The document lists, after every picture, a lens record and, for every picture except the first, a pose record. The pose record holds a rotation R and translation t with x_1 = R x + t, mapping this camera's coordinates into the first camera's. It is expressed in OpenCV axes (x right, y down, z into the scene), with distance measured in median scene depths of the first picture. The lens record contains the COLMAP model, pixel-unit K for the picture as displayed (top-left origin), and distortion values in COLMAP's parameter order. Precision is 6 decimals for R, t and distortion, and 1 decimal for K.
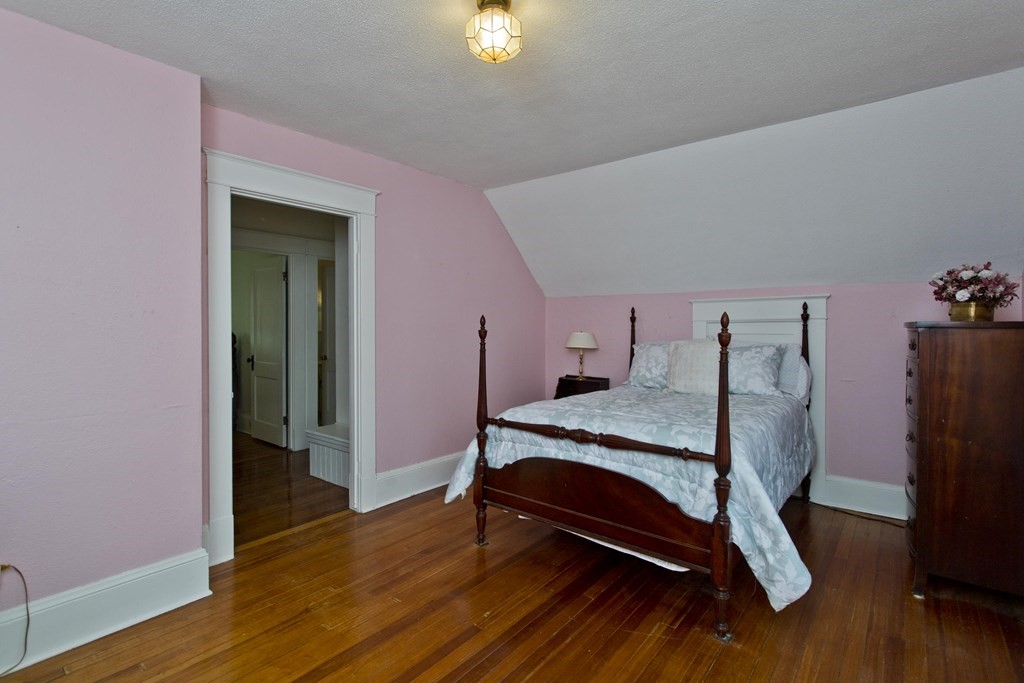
lens RADIAL K [[491.1, 0, 514.9], [0, 491.1, 323.6], [0, 0, 1]] dist [0.000400, 0.000814]
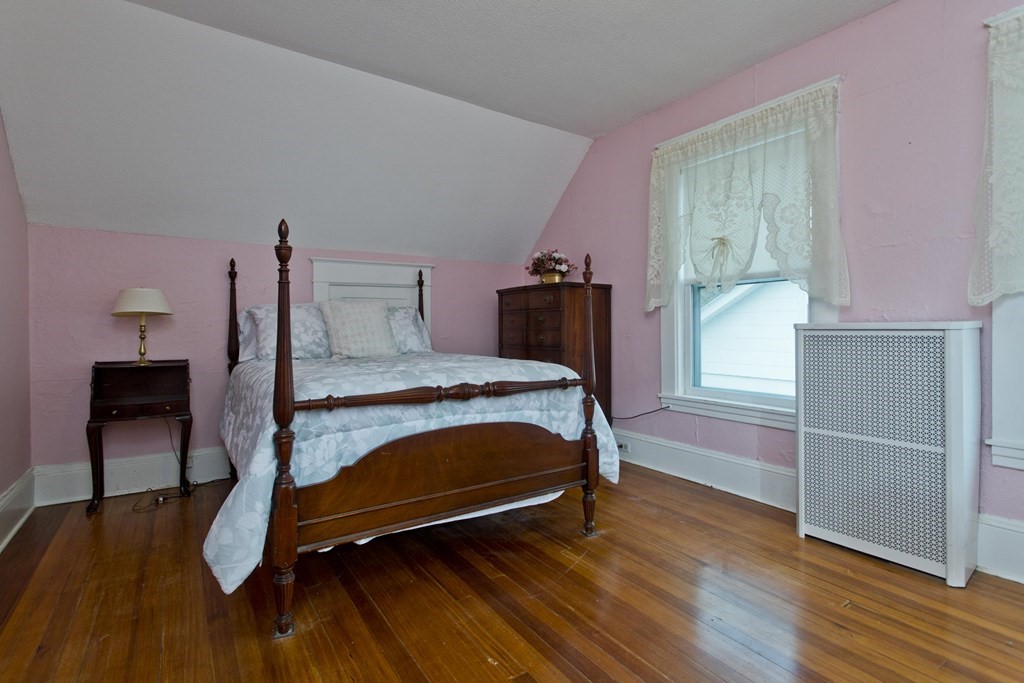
lens RADIAL K [[491.1, 0, 514.9], [0, 491.1, 323.6], [0, 0, 1]] dist [0.000400, 0.000814]
pose [[0.291145, 0.002126, 0.956677, -0.536229], [0.001851, 0.999994, -0.002786, 0.106046], [-0.956677, 0.002582, 0.291139, 0.605617]]
